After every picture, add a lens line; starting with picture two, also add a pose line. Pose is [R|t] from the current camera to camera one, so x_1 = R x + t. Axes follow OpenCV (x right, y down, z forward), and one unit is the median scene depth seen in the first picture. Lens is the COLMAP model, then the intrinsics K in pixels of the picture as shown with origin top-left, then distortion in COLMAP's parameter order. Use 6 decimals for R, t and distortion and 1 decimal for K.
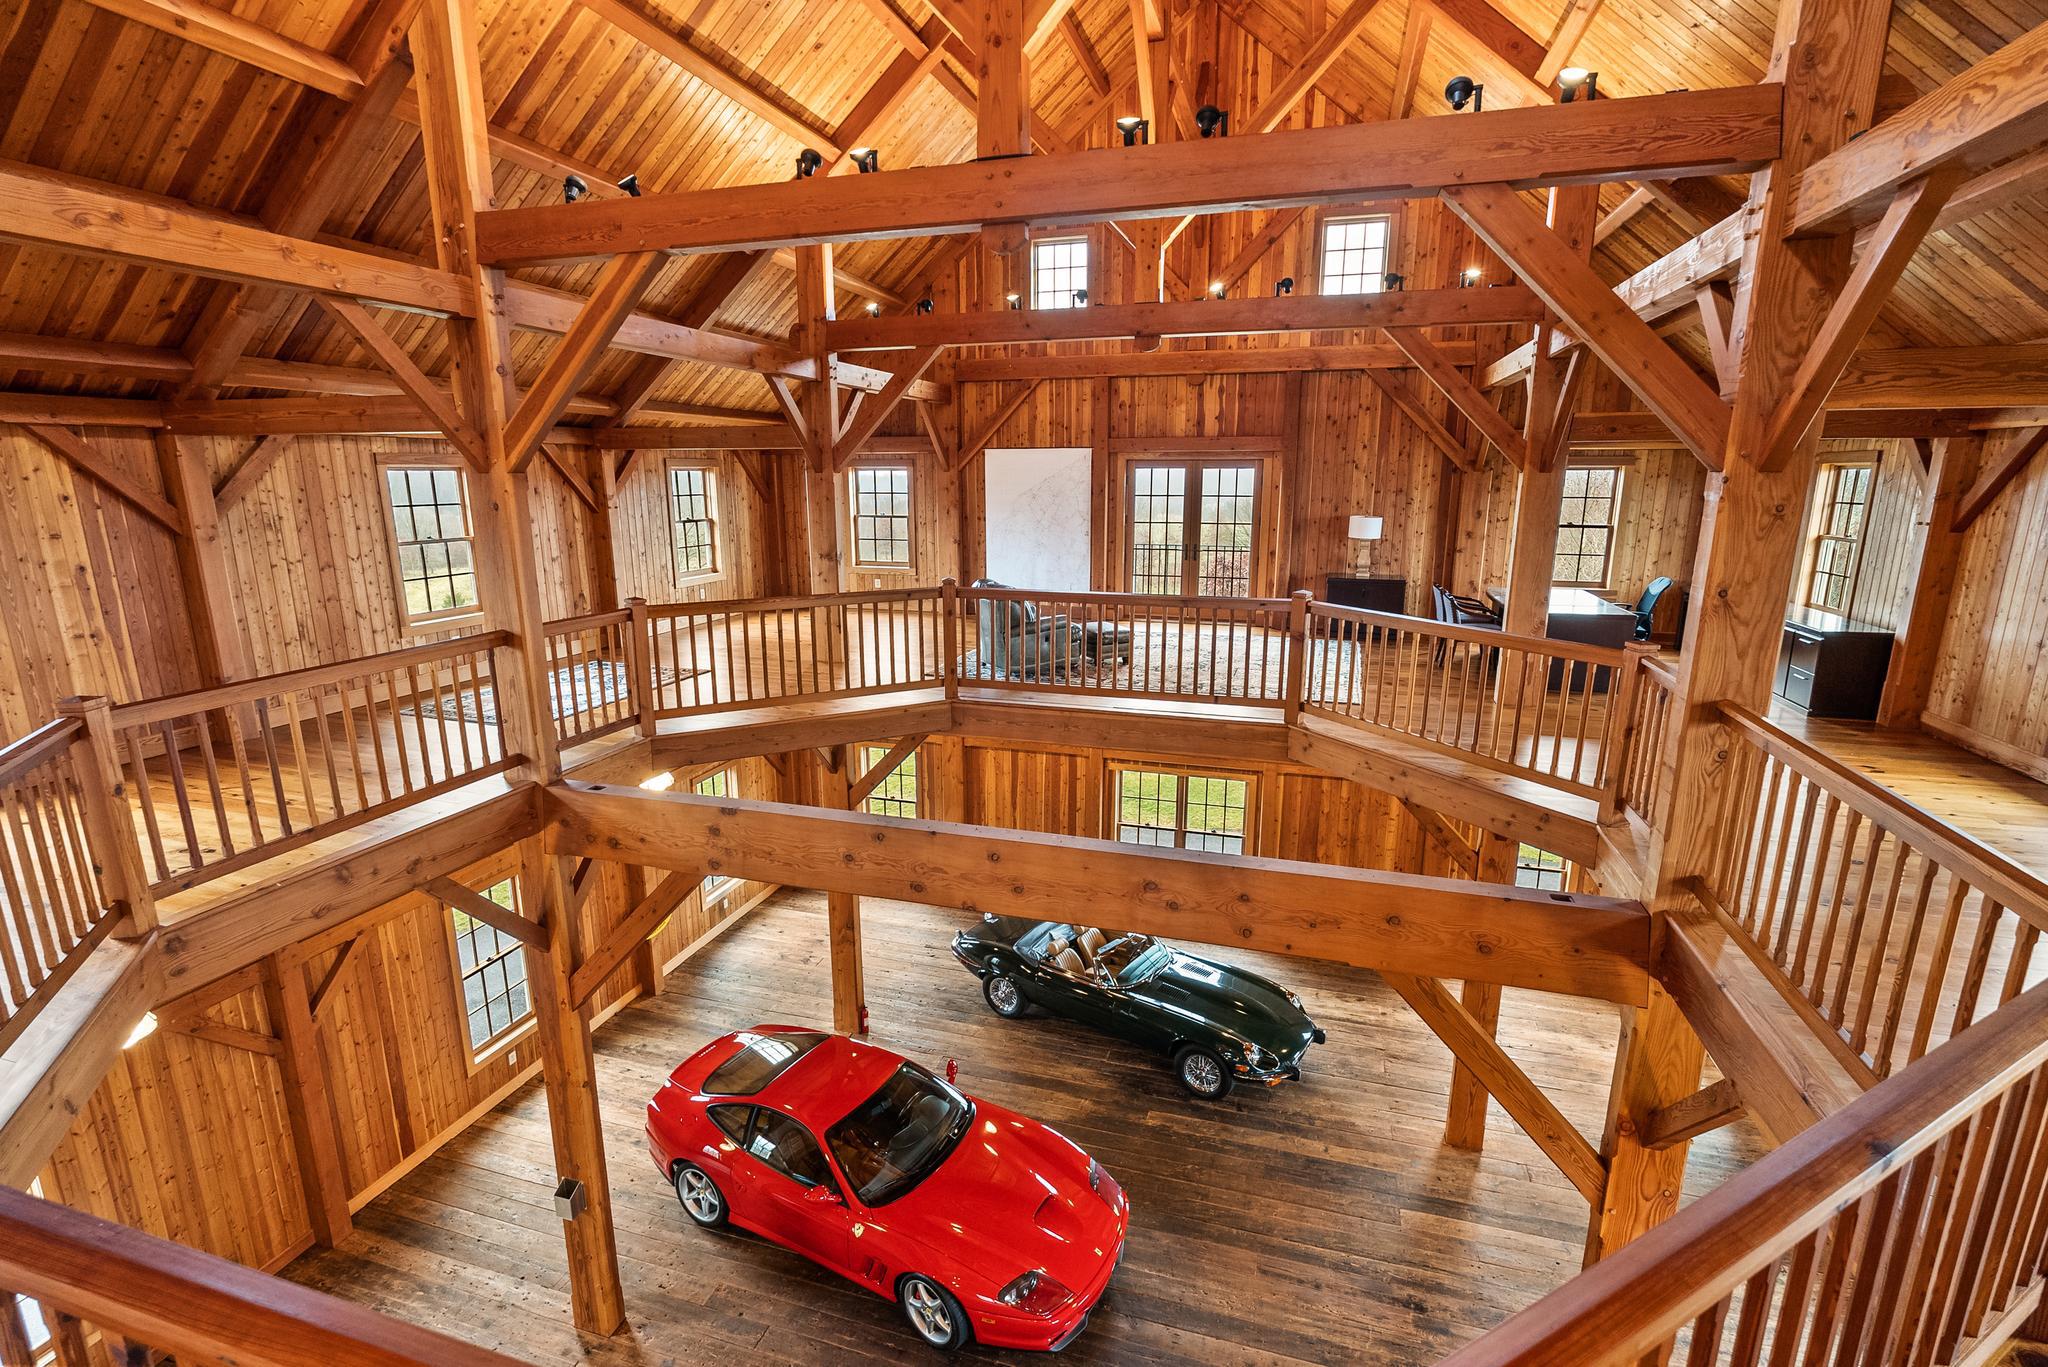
lens RADIAL K [[937.8, 0, 1024.0], [0, 937.8, 683.5], [0, 0, 1]] dist [-0.010247, 0.000076]
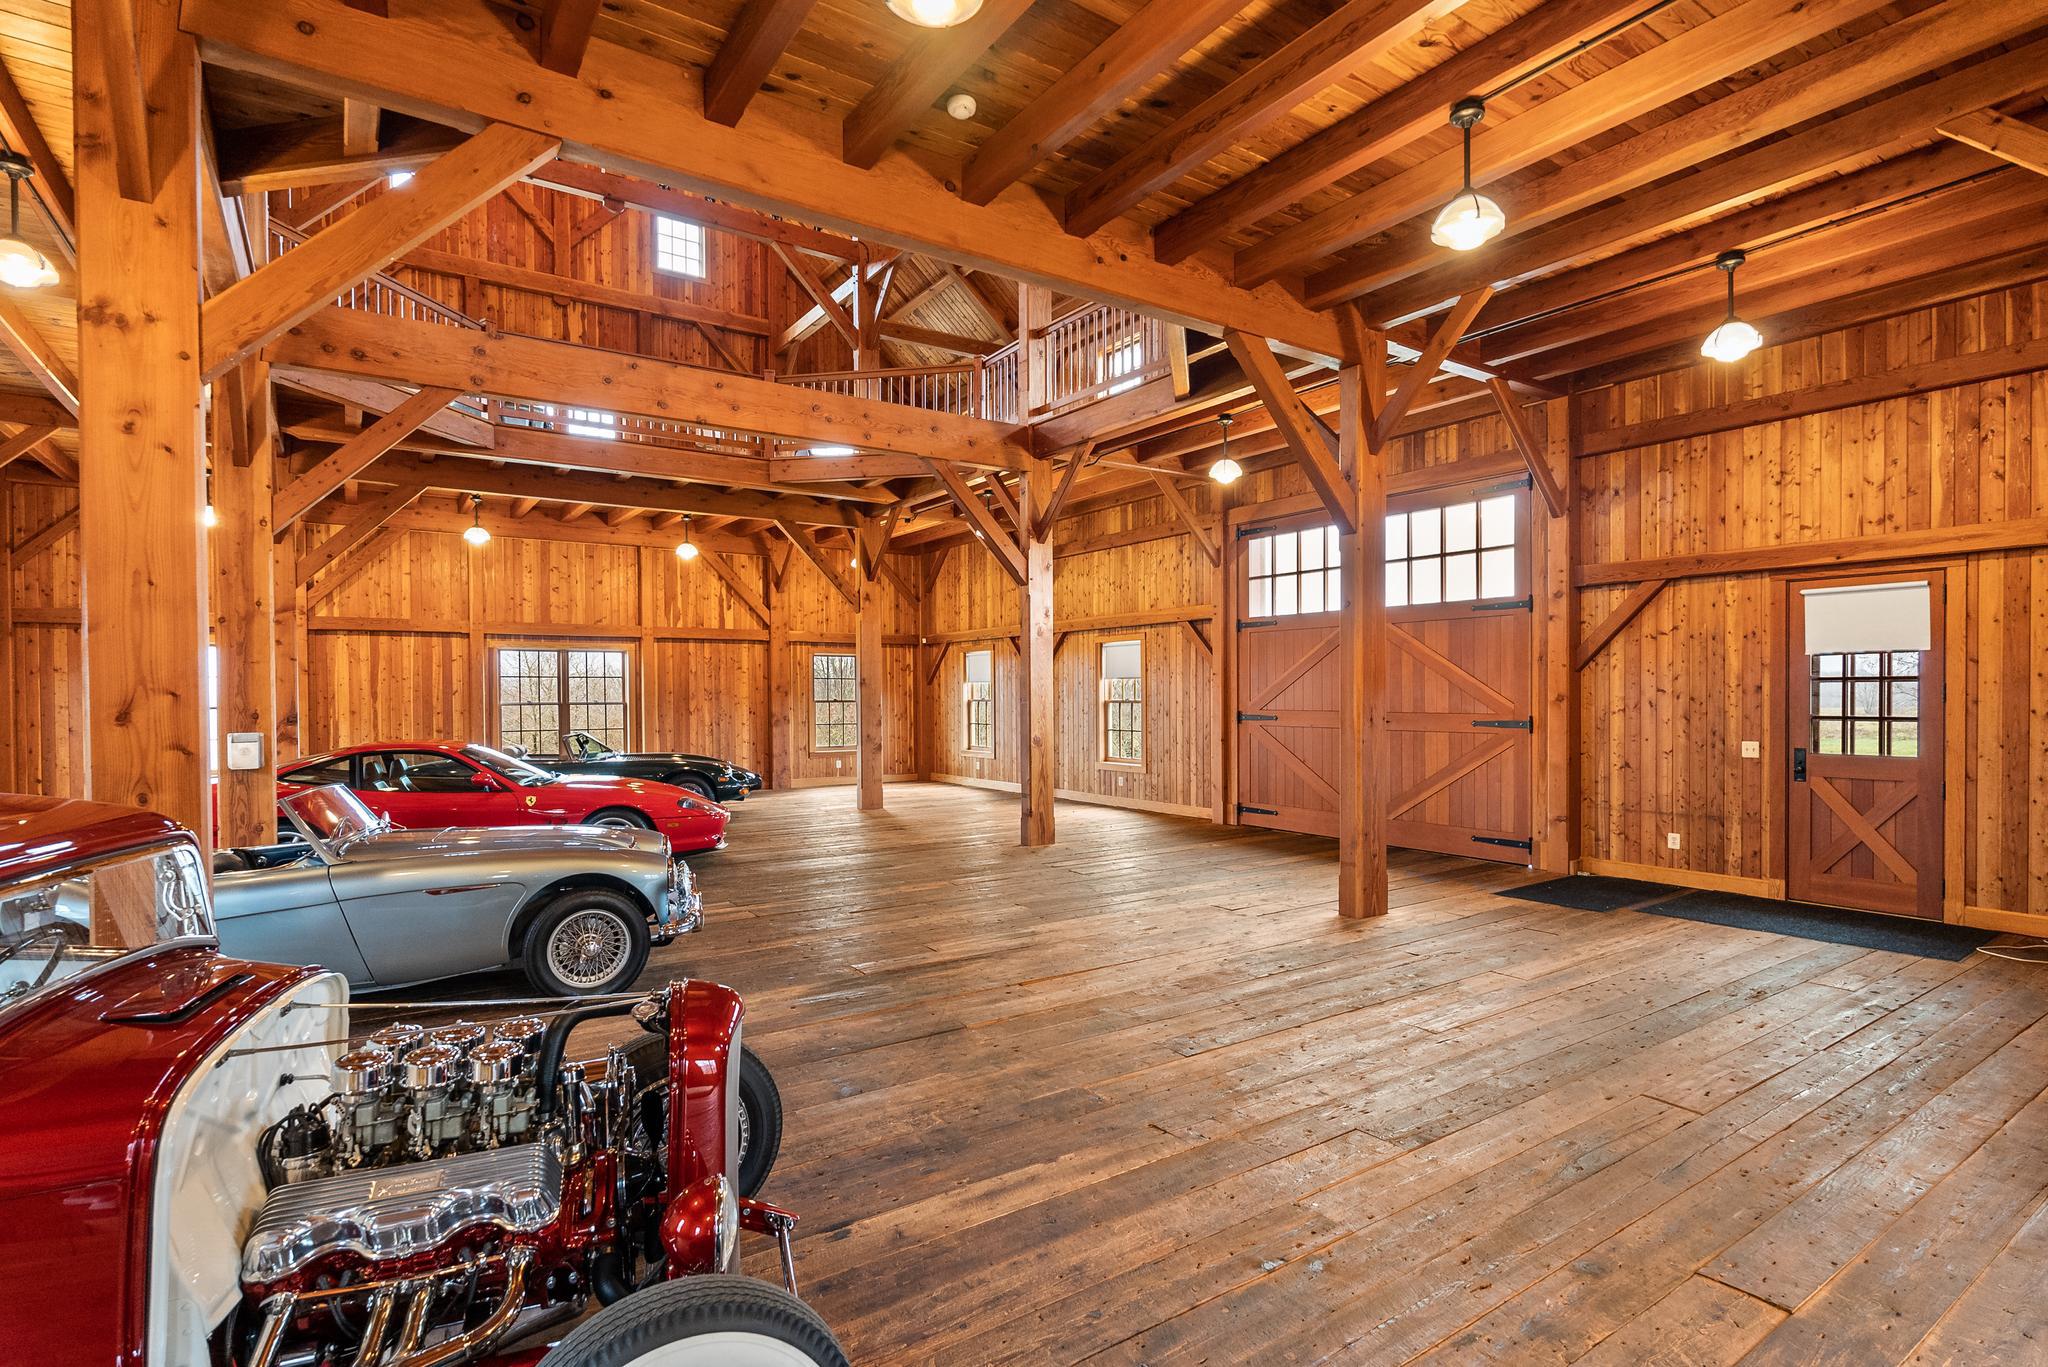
lens RADIAL K [[1001.0, 0, 1025.0], [0, 1001.0, 711.4], [0, 0, 1]] dist [-0.005978, 0.000445]
pose [[0.624664, -0.014552, 0.780758, -0.450454], [0.173557, 0.977407, -0.120642, 0.444730], [-0.761362, 0.210867, 0.613077, -0.122834]]
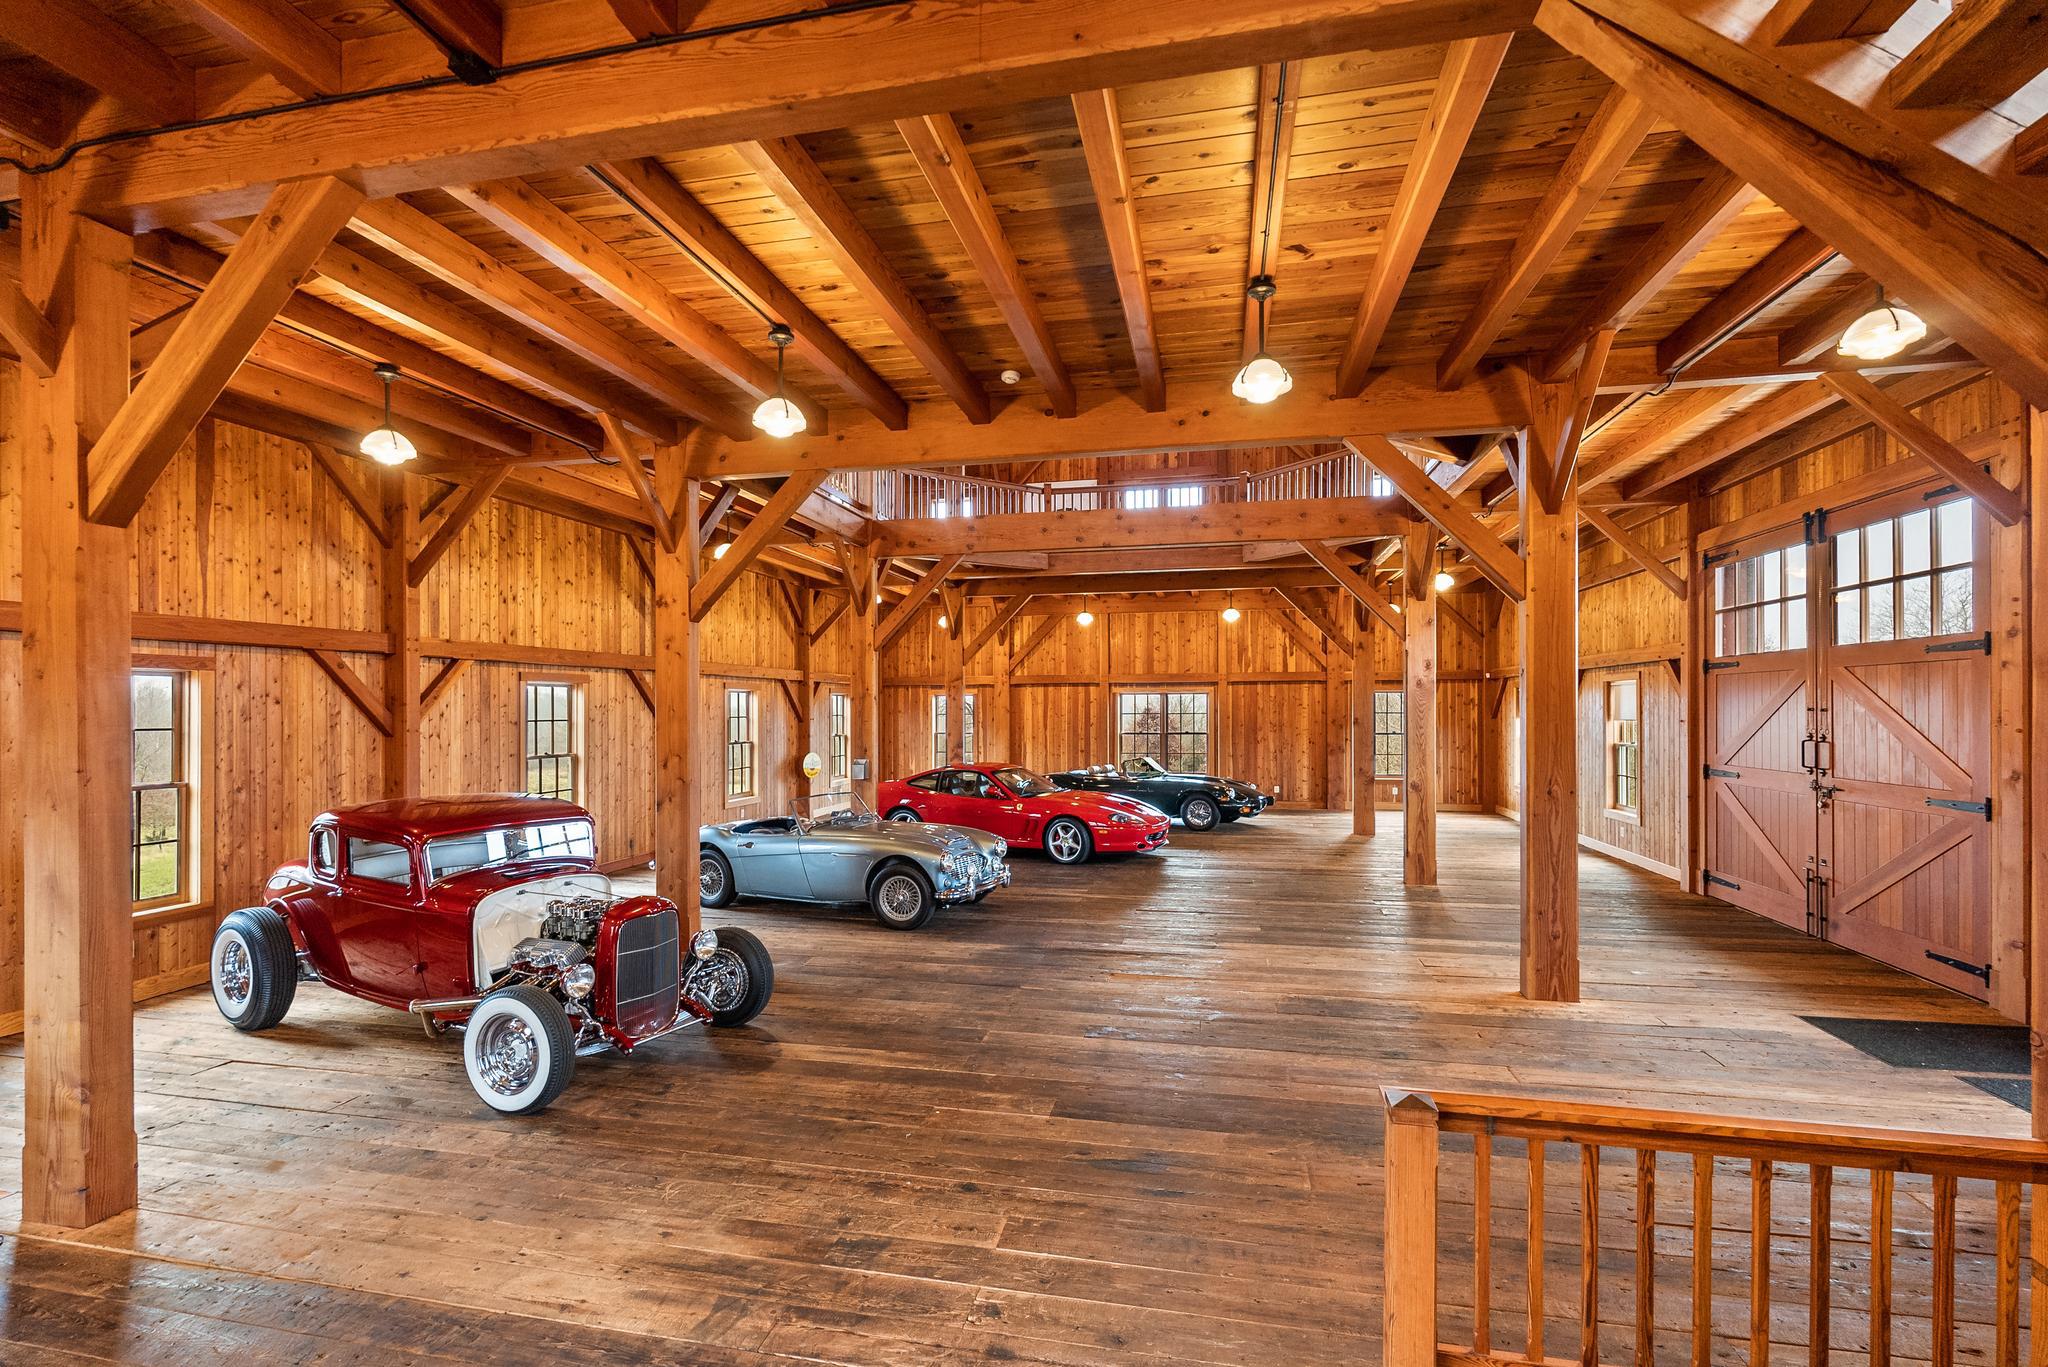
lens RADIAL K [[915.8, 0, 1027.6], [0, 915.8, 707.2], [0, 0, 1]] dist [-0.001980, -0.000178]
pose [[0.995760, -0.002272, 0.091963, -0.192867], [0.022453, 0.975462, -0.219019, 0.473670], [-0.089208, 0.220156, 0.971377, -0.406759]]
